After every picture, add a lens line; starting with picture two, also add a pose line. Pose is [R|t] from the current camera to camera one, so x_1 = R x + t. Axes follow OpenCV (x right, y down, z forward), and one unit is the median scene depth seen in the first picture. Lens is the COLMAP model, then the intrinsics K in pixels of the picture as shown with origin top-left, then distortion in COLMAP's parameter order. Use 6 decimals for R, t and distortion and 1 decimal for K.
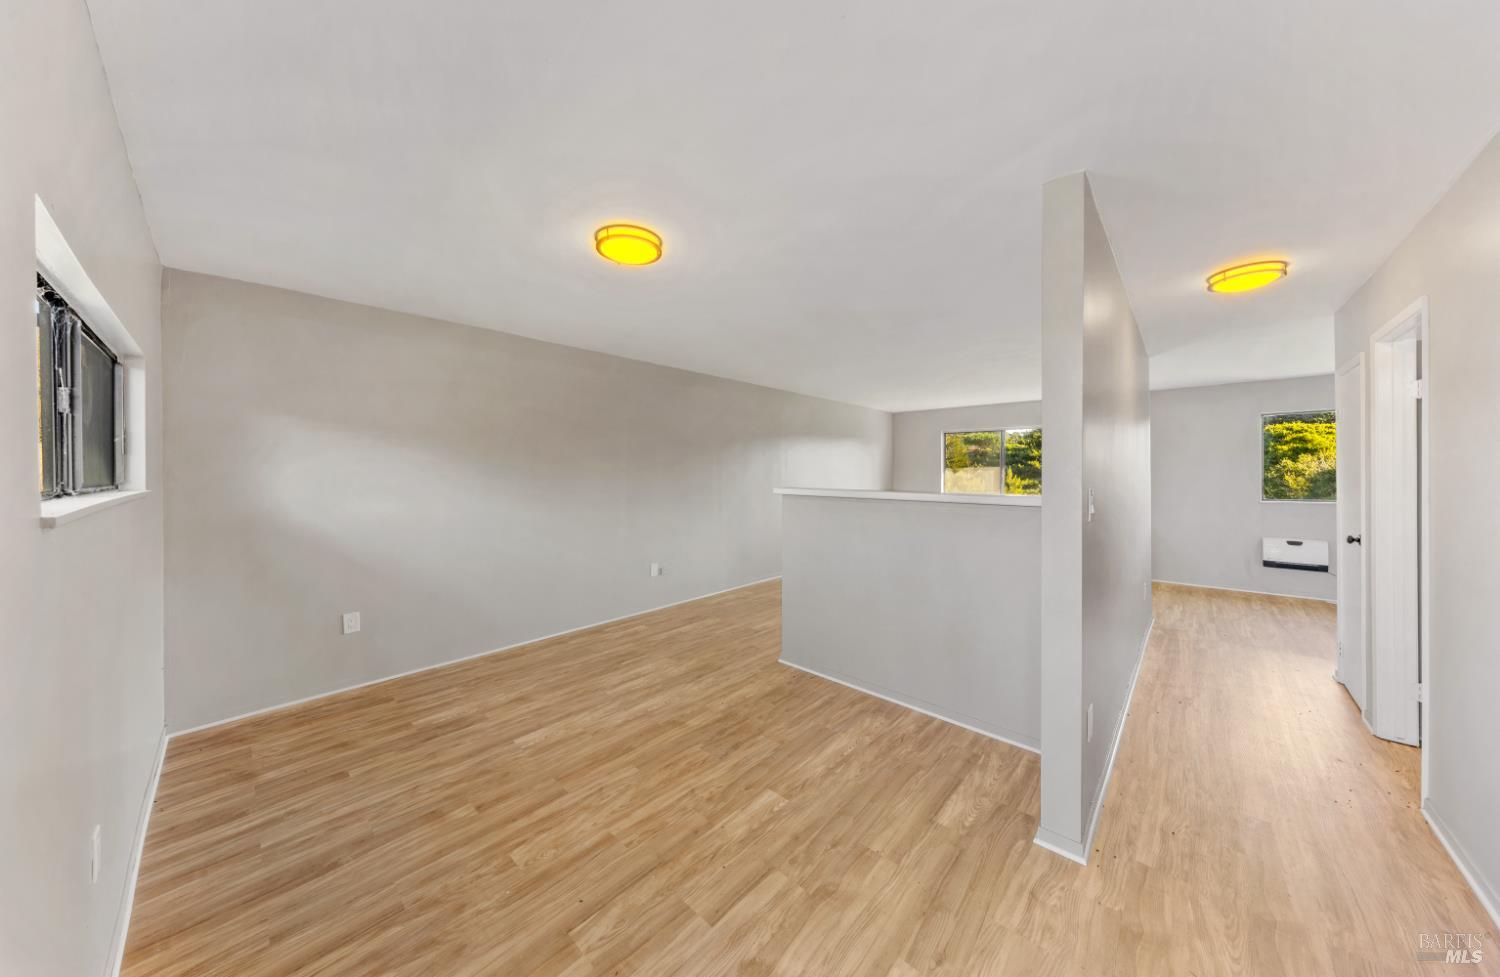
lens RADIAL K [[489.8, 0, 744.1], [0, 489.8, 475.9], [0, 0, 1]] dist [-0.006451, -0.000122]
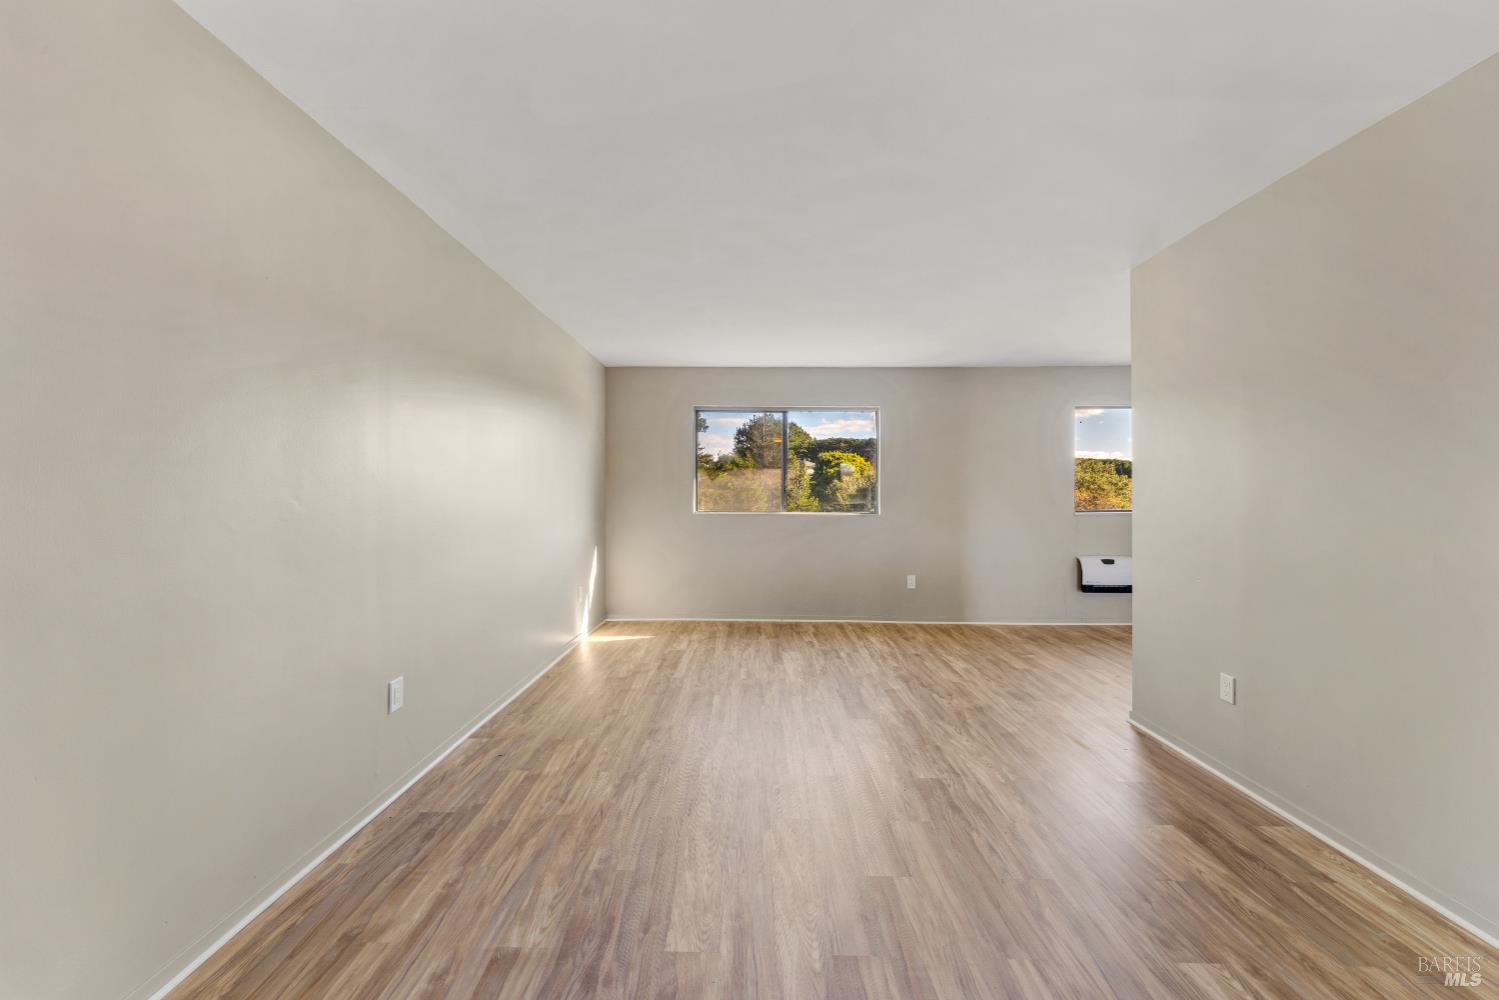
lens RADIAL K [[533.5, 0, 749.5], [0, 533.5, 500.0], [0, 0, 1]] dist [0.028423, -0.000072]
pose [[0.740754, -0.010532, 0.671694, 0.080078], [0.004252, 0.999931, 0.010989, 0.034915], [-0.671763, -0.005284, 0.740747, 1.371902]]
